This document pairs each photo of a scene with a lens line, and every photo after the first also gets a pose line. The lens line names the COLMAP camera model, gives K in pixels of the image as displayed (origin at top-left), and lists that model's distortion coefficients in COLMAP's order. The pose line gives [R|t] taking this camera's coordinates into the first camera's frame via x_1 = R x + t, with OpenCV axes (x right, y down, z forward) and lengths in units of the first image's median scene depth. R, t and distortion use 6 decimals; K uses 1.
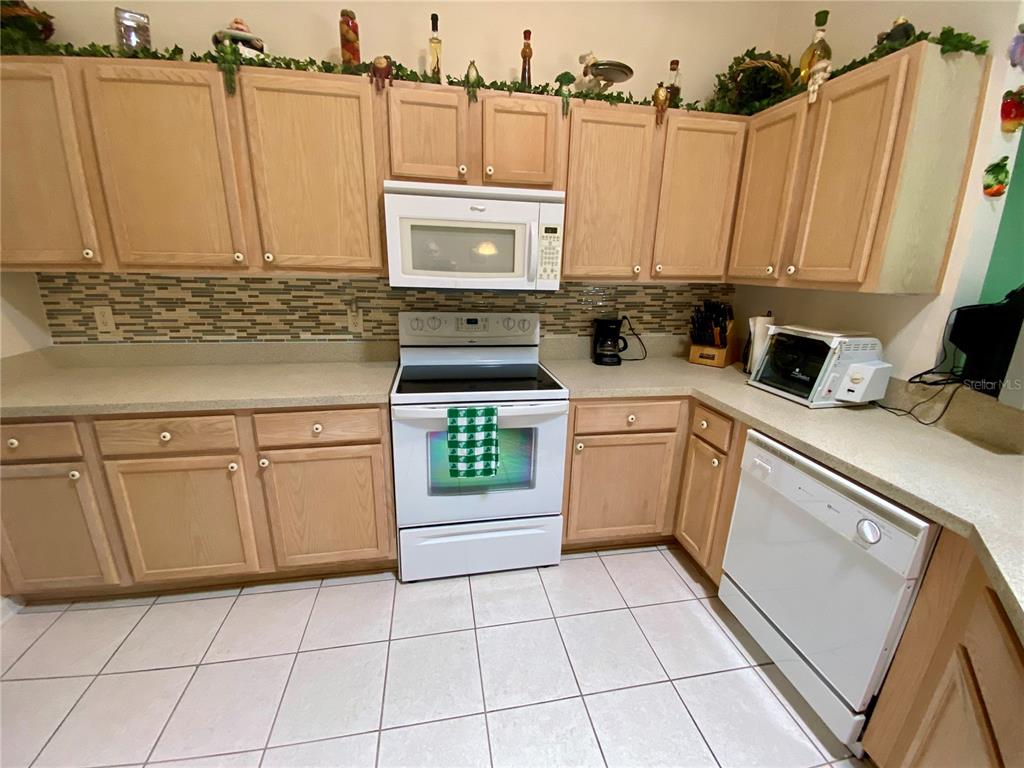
lens RADIAL K [[413.4, 0, 512.0], [0, 413.4, 384.0], [0, 0, 1]] dist [0.038573, -0.028157]
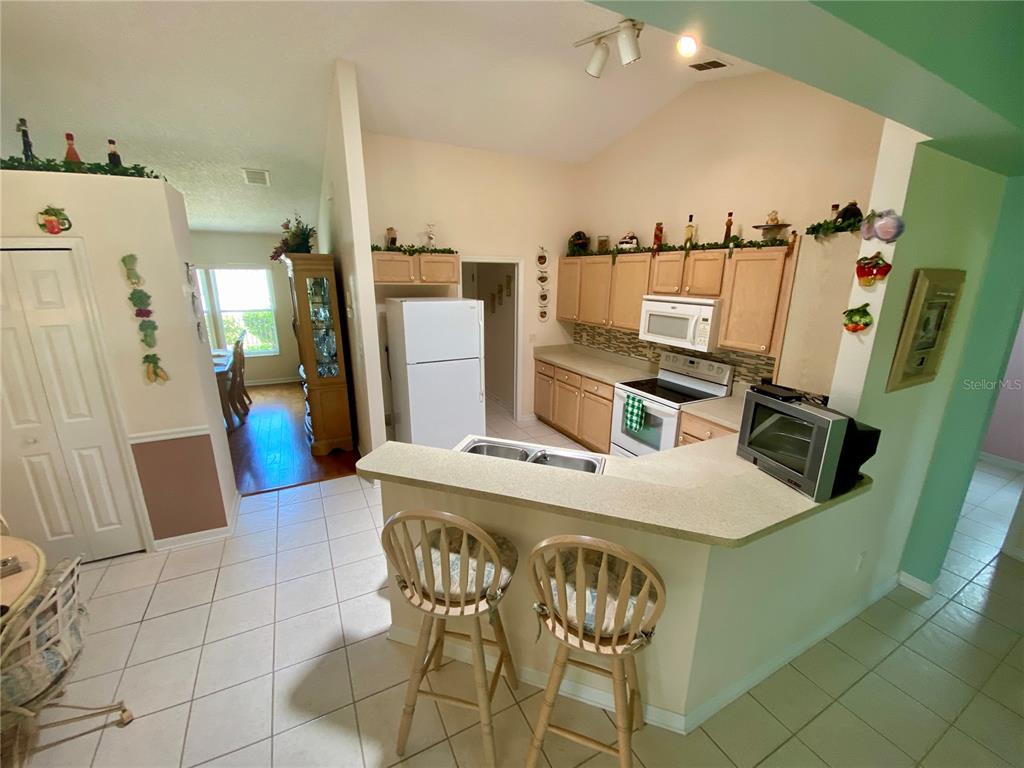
lens RADIAL K [[413.4, 0, 512.0], [0, 413.4, 384.0], [0, 0, 1]] dist [0.038573, -0.028157]
pose [[0.293817, 0.229439, -0.927917, 1.623109], [-0.263195, 0.952658, 0.152218, -0.160517], [0.918912, 0.199499, 0.340295, -0.345215]]
